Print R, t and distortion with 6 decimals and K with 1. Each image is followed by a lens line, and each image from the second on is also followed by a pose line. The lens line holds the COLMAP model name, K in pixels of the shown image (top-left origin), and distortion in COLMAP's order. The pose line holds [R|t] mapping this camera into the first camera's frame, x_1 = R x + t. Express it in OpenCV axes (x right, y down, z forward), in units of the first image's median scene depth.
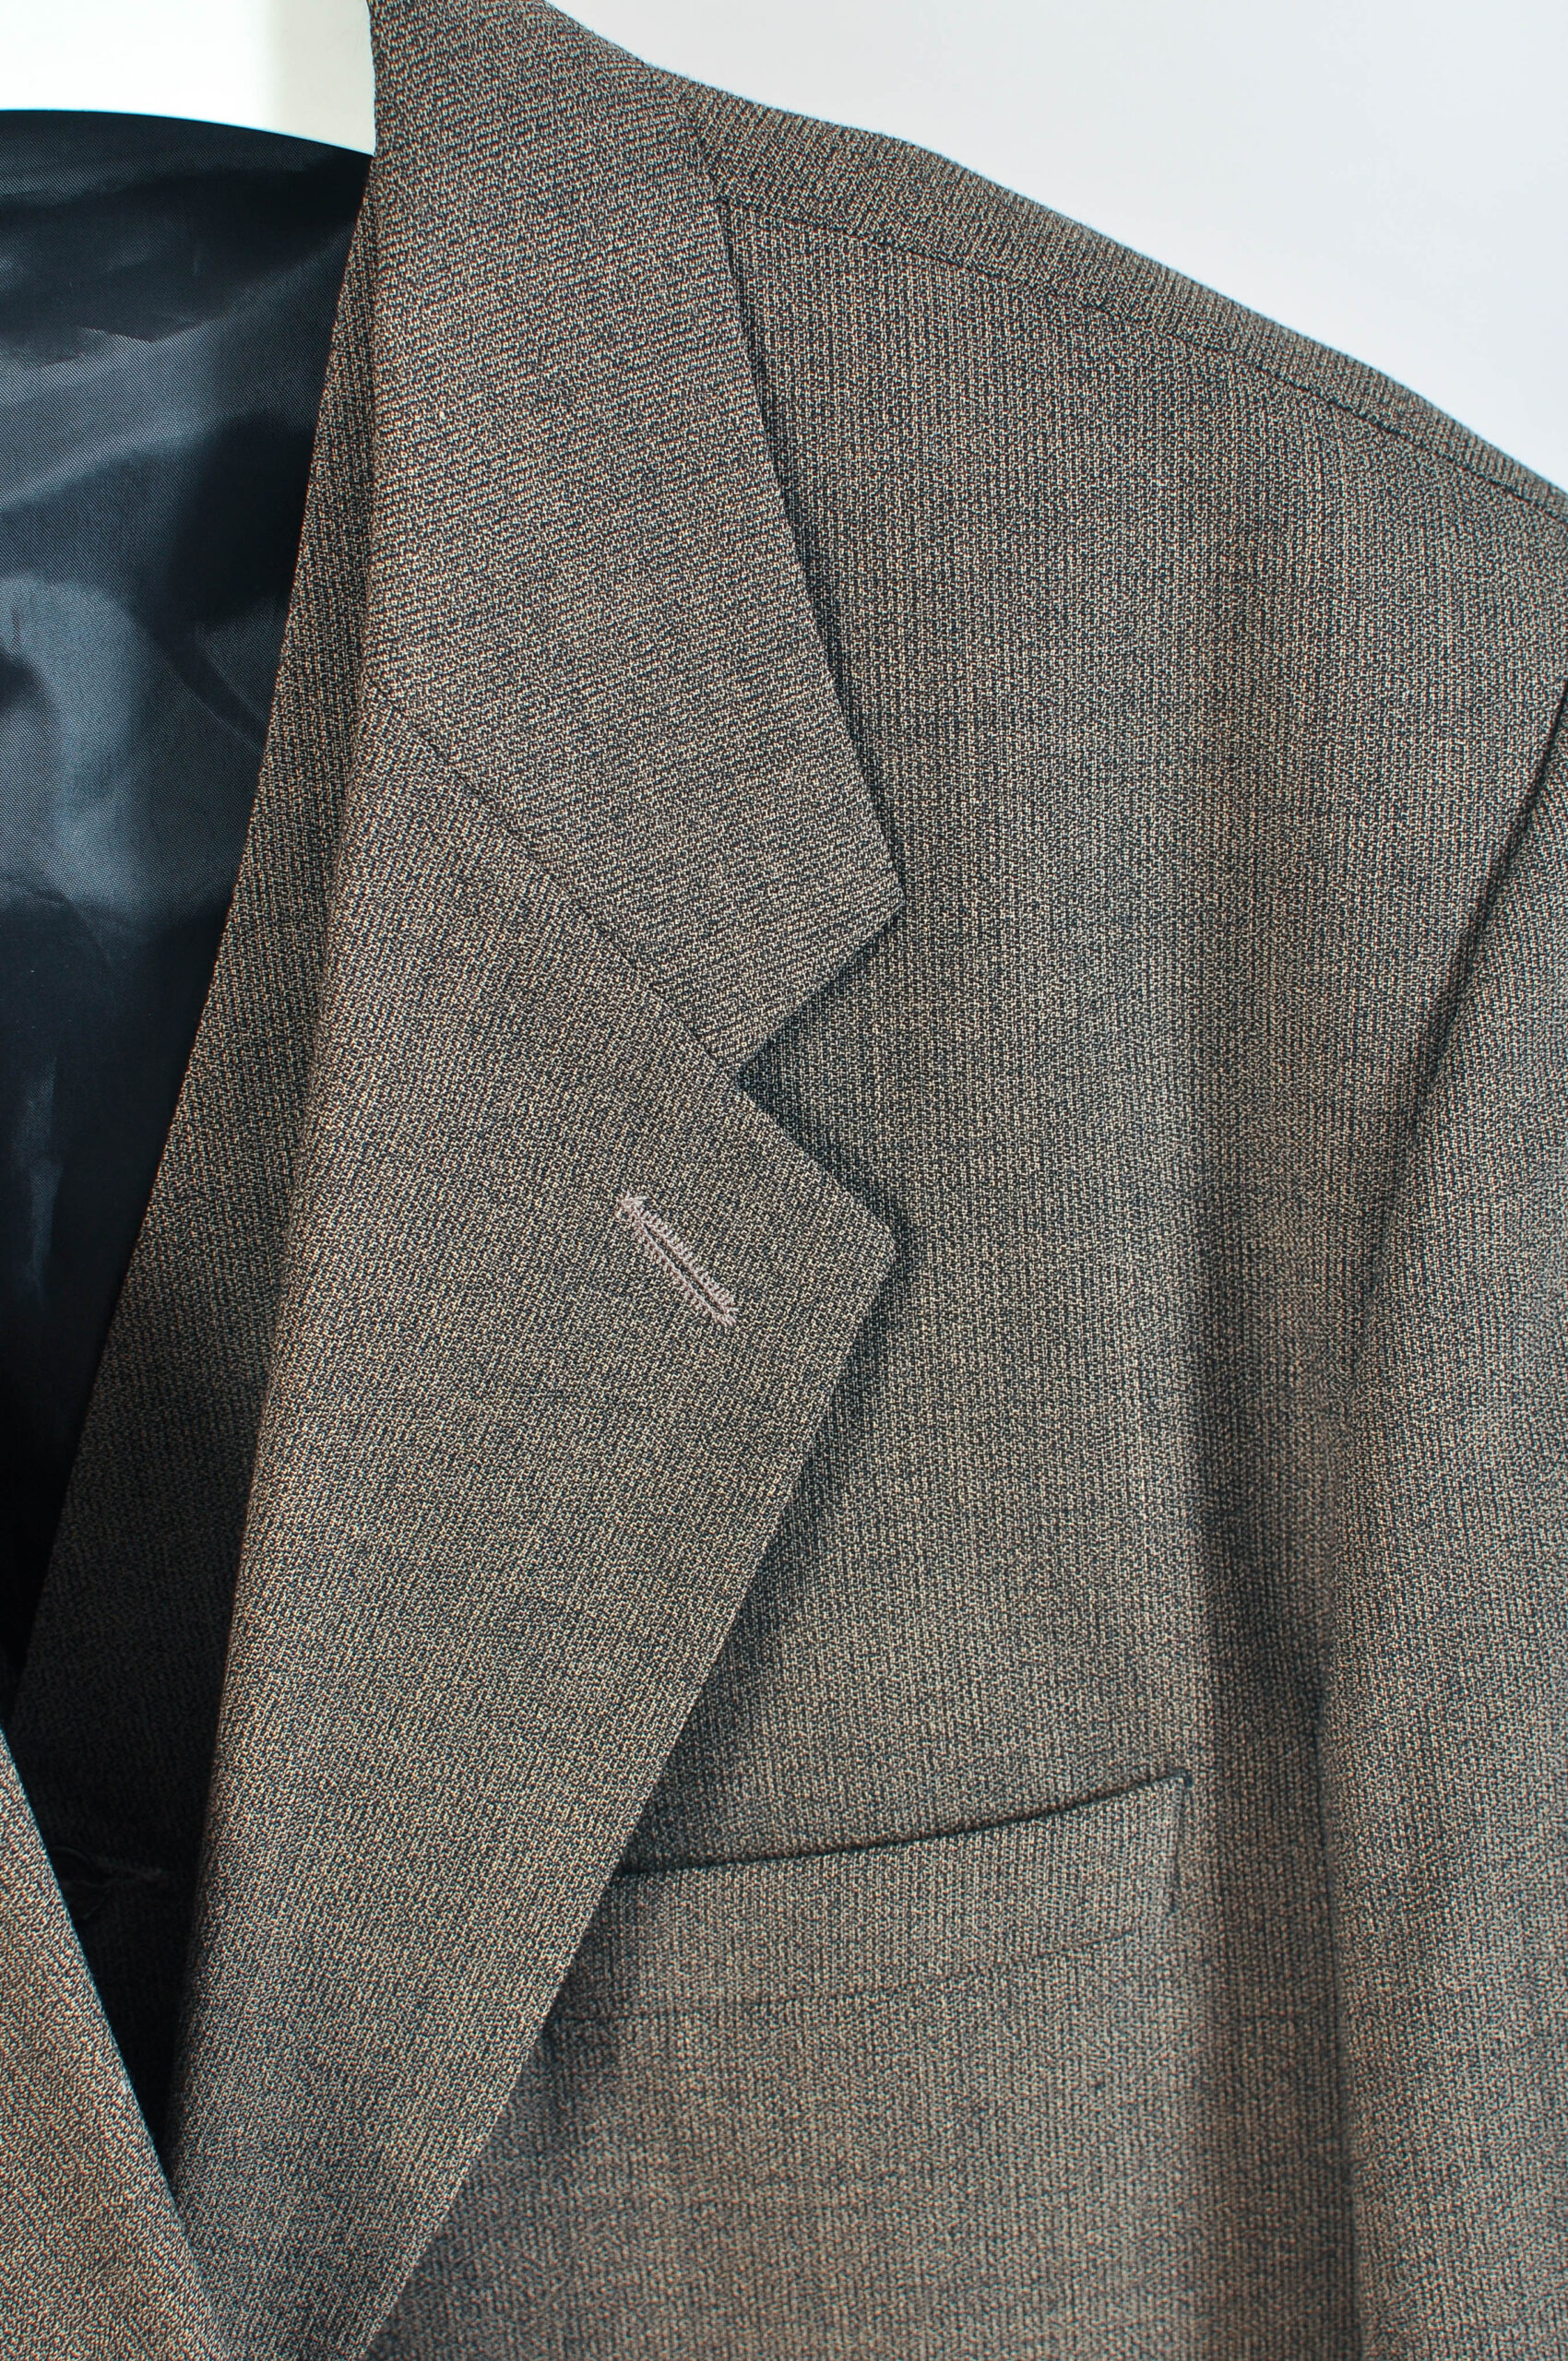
lens RADIAL K [[3786.8, 0, 789.0], [0, 3786.8, 1184.5], [0, 0, 1]] dist [-0.170156, 0.000000]
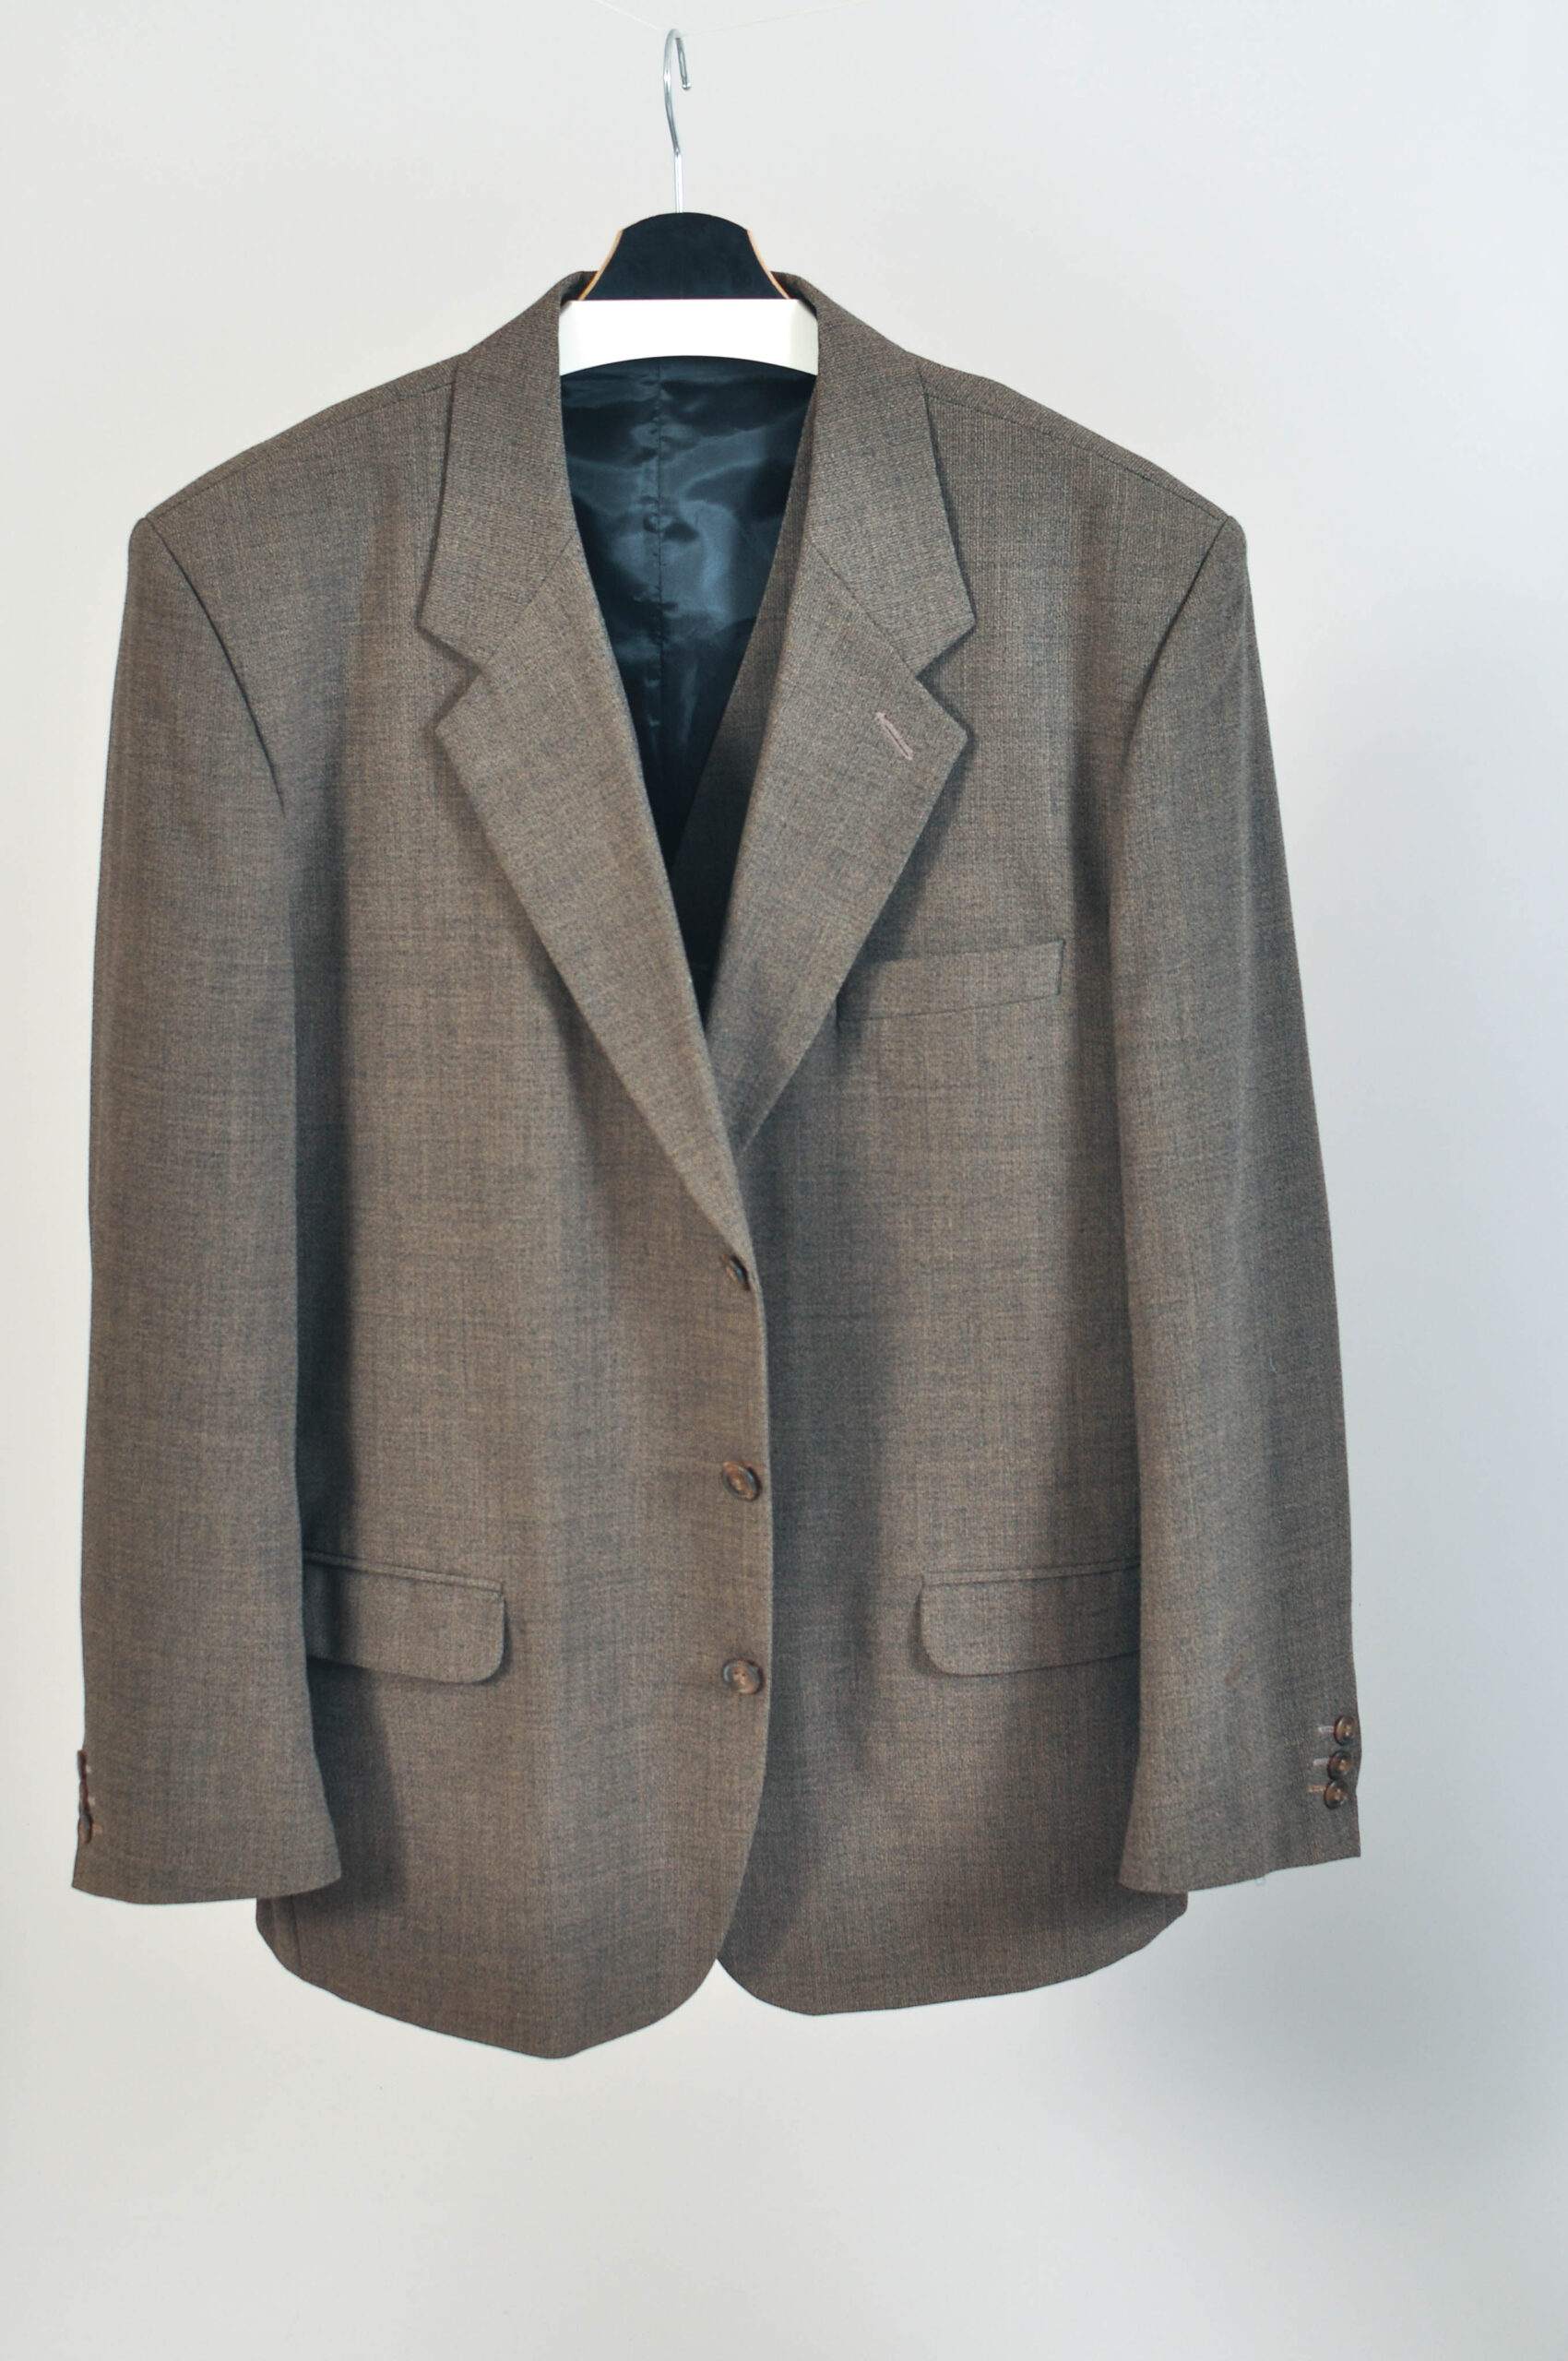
lens RADIAL K [[3786.8, 0, 794.0], [0, 3786.8, 1168.7], [0, 0, 1]] dist [-0.170156, 0.000000]
pose [[0.984637, 0.068348, -0.160683, 0.402923], [-0.081364, 0.993793, -0.075868, 0.602196], [0.154500, 0.087776, 0.984086, -1.971297]]
